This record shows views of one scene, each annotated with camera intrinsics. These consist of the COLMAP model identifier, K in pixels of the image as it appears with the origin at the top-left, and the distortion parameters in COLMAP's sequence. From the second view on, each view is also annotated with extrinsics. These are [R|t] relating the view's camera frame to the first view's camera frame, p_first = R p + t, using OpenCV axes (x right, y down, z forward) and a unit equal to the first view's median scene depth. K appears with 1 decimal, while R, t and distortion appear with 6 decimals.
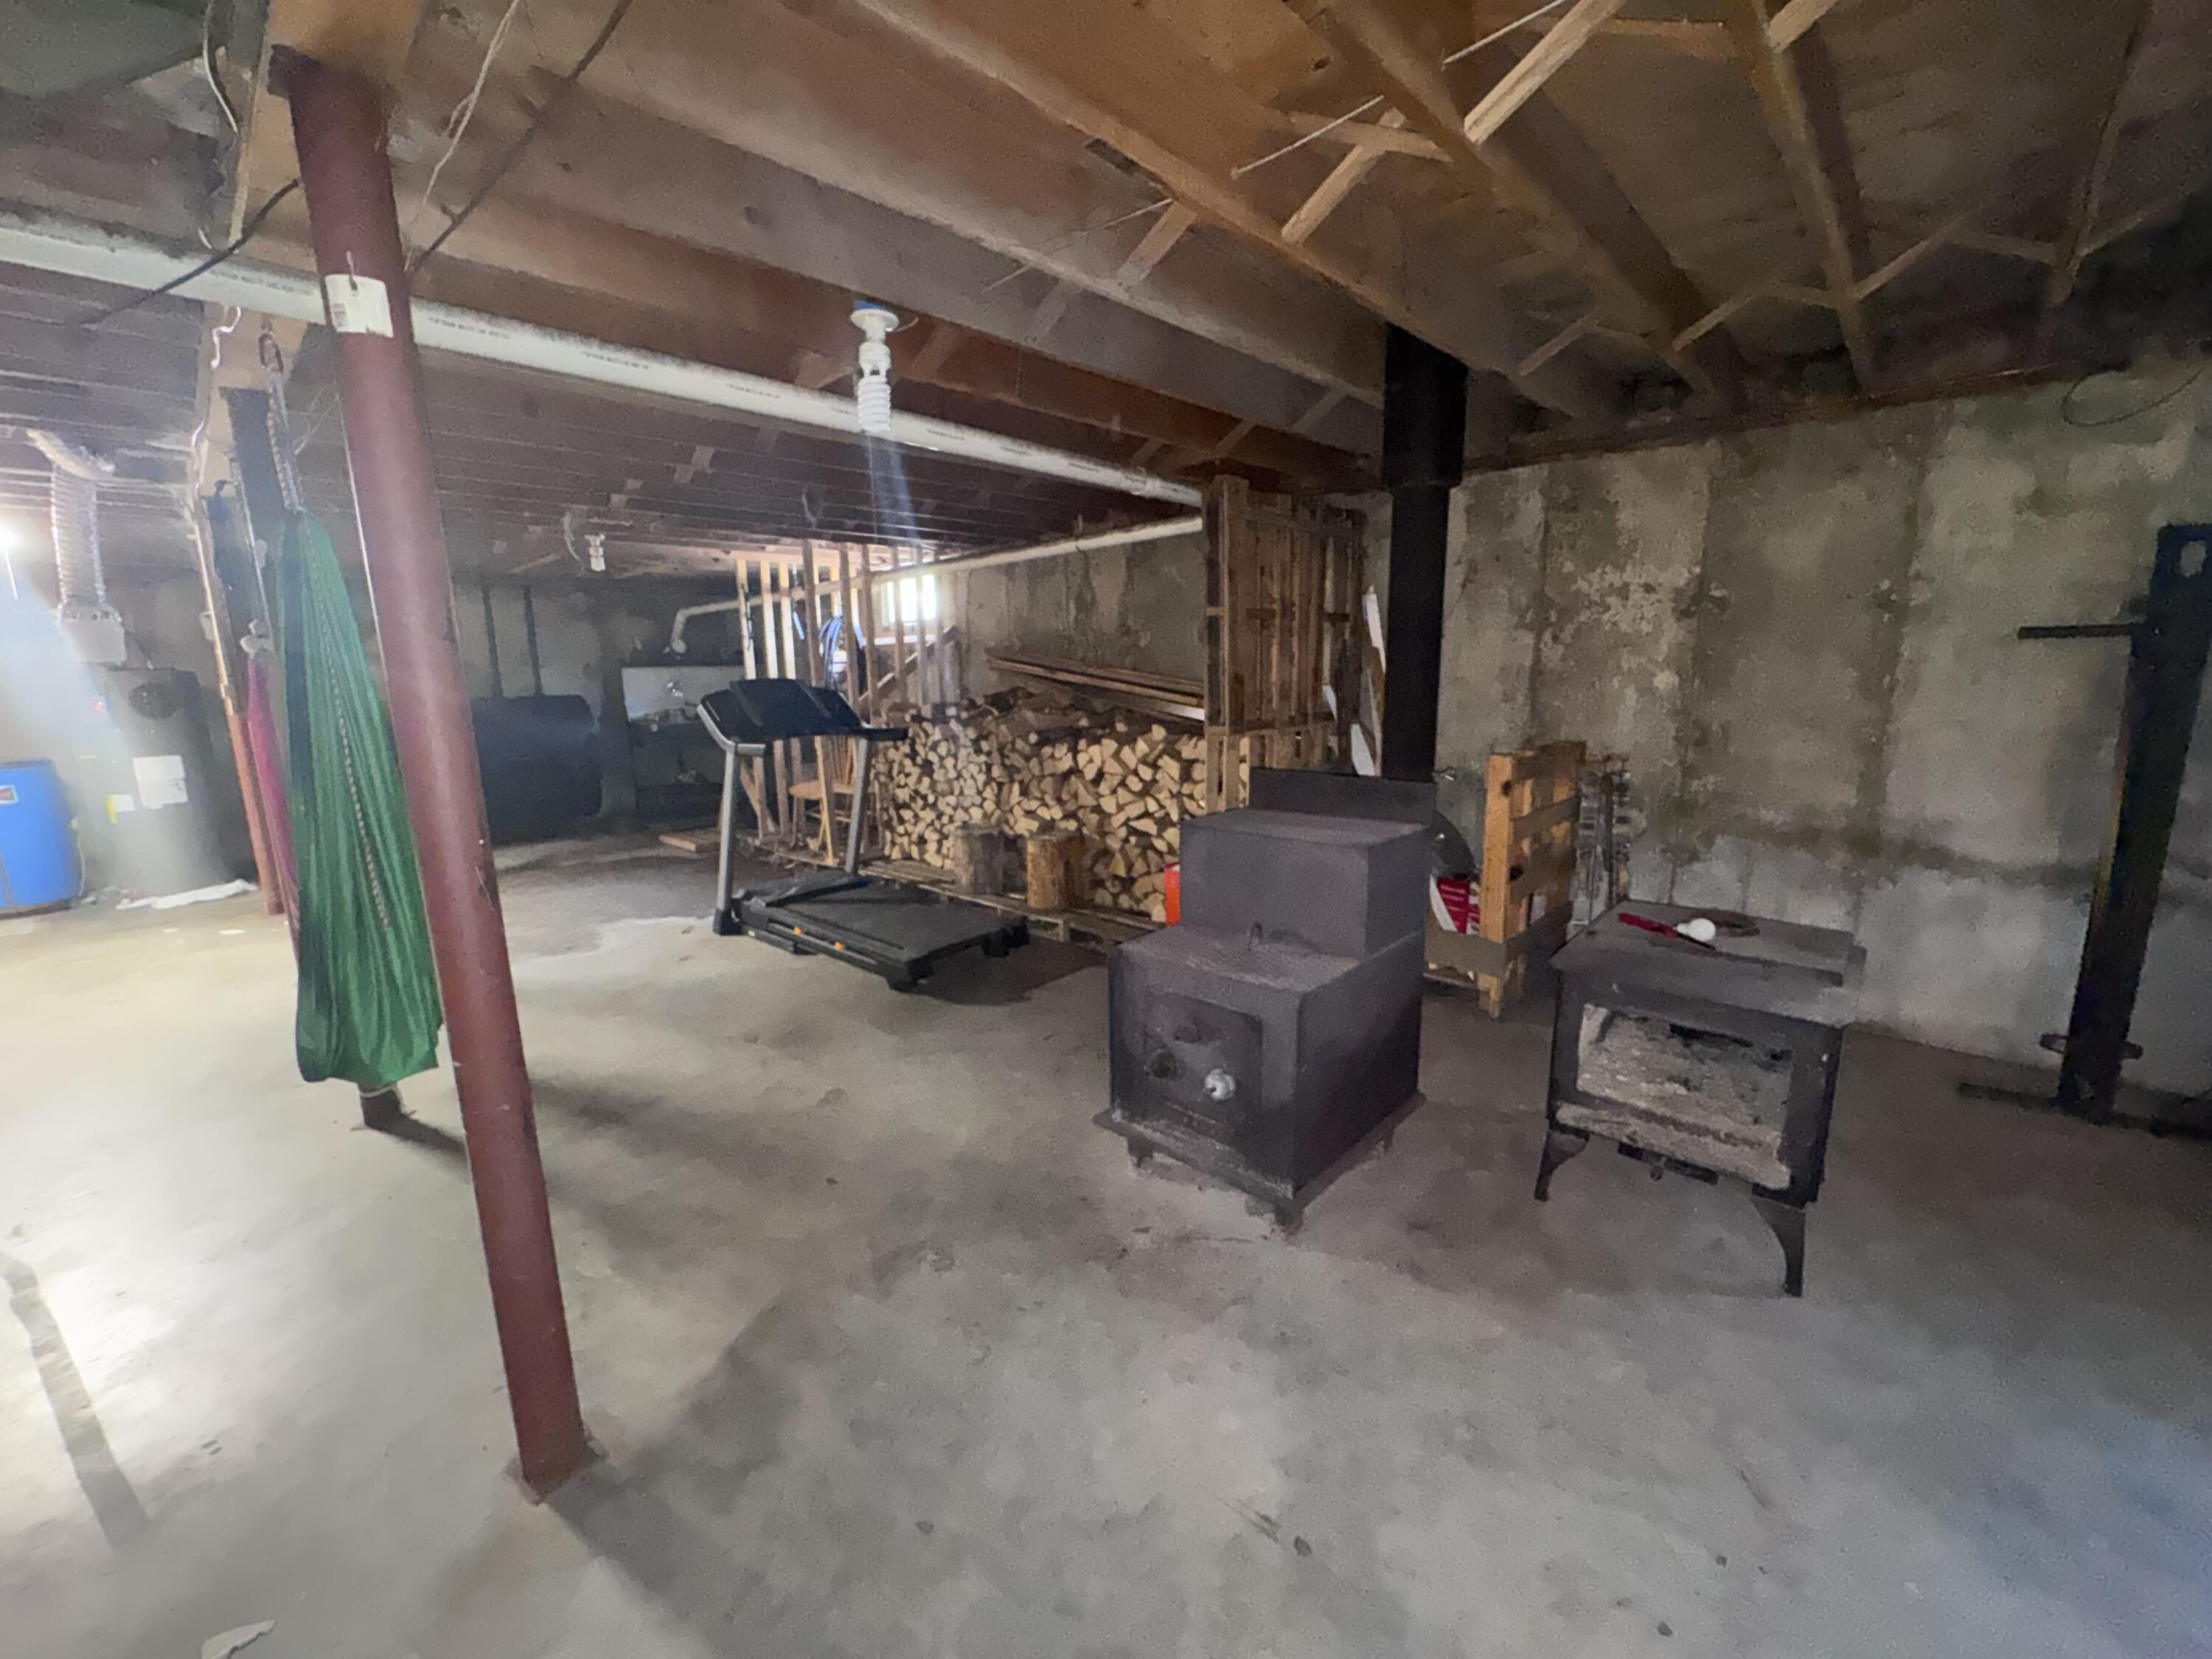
lens RADIAL K [[883.9, 0, 1115.7], [0, 883.9, 830.7], [0, 0, 1]] dist [0.004166, -0.000143]
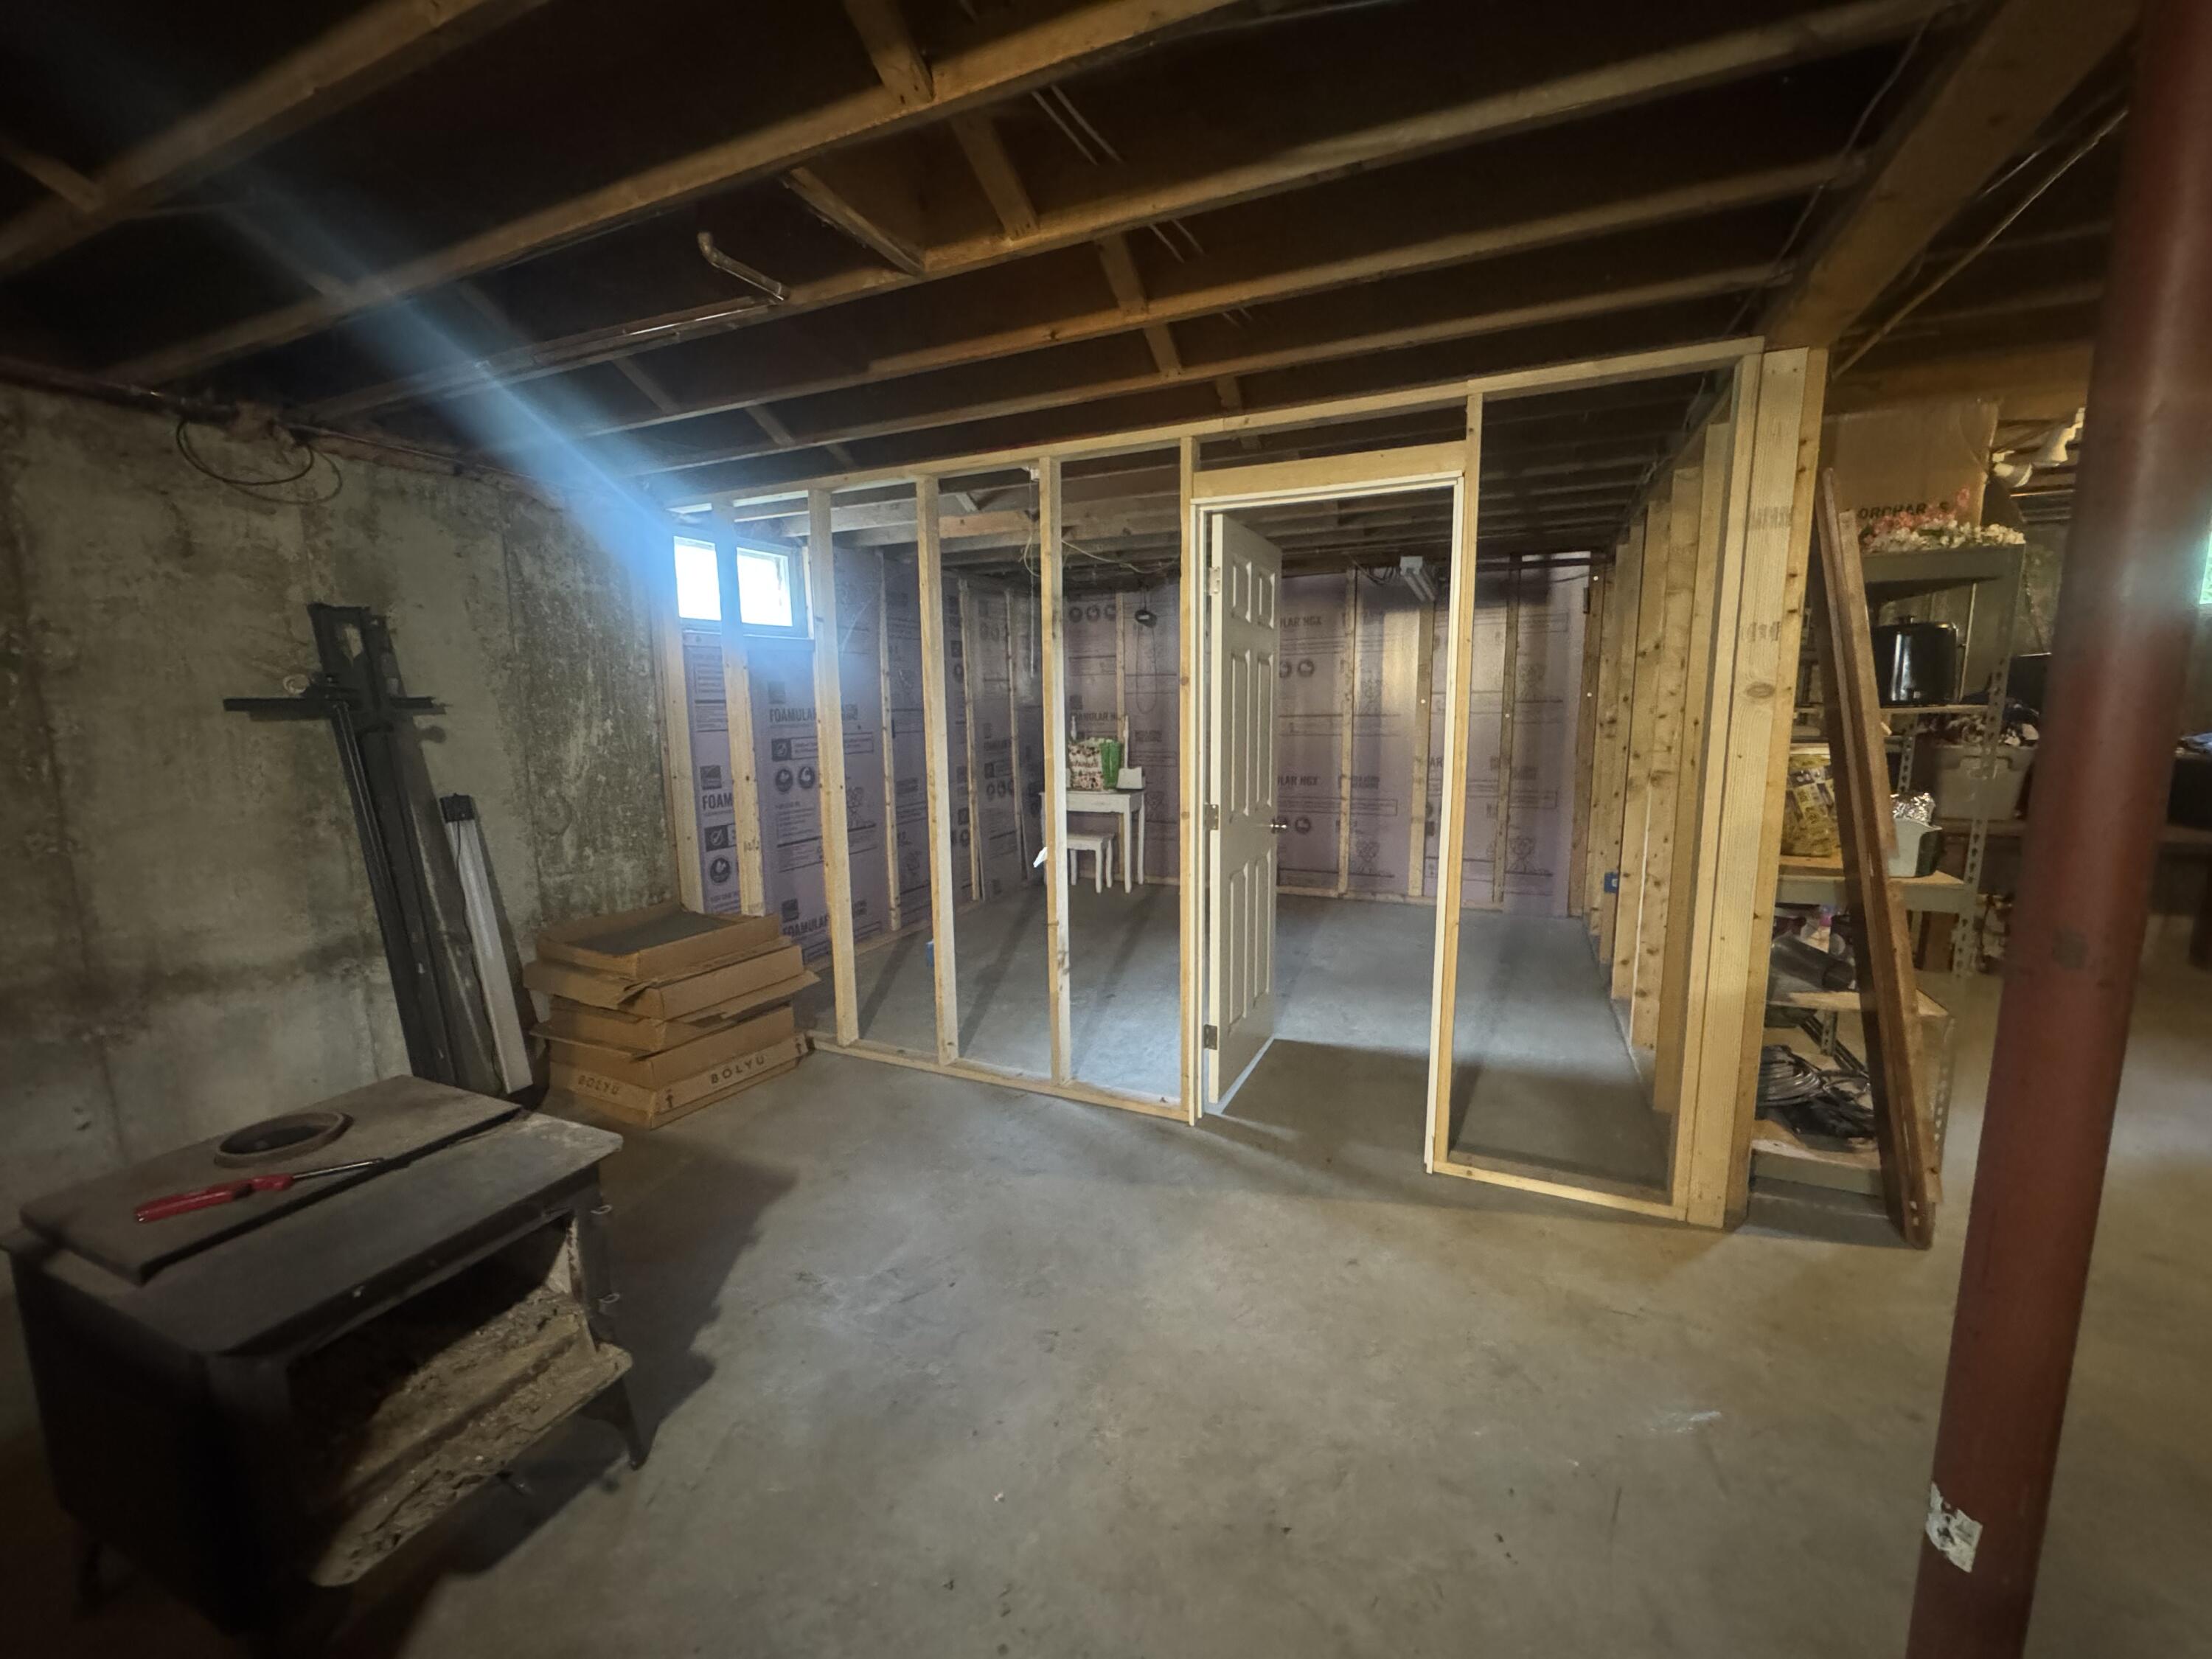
lens RADIAL K [[884.7, 0, 1105.2], [0, 884.7, 828.4], [0, 0, 1]] dist [-0.003895, 0.000687]
pose [[-0.318162, -0.111868, 0.941413, -0.059503], [0.193631, 0.964413, 0.180041, -0.072752], [-0.928052, 0.239569, -0.285179, 0.366552]]
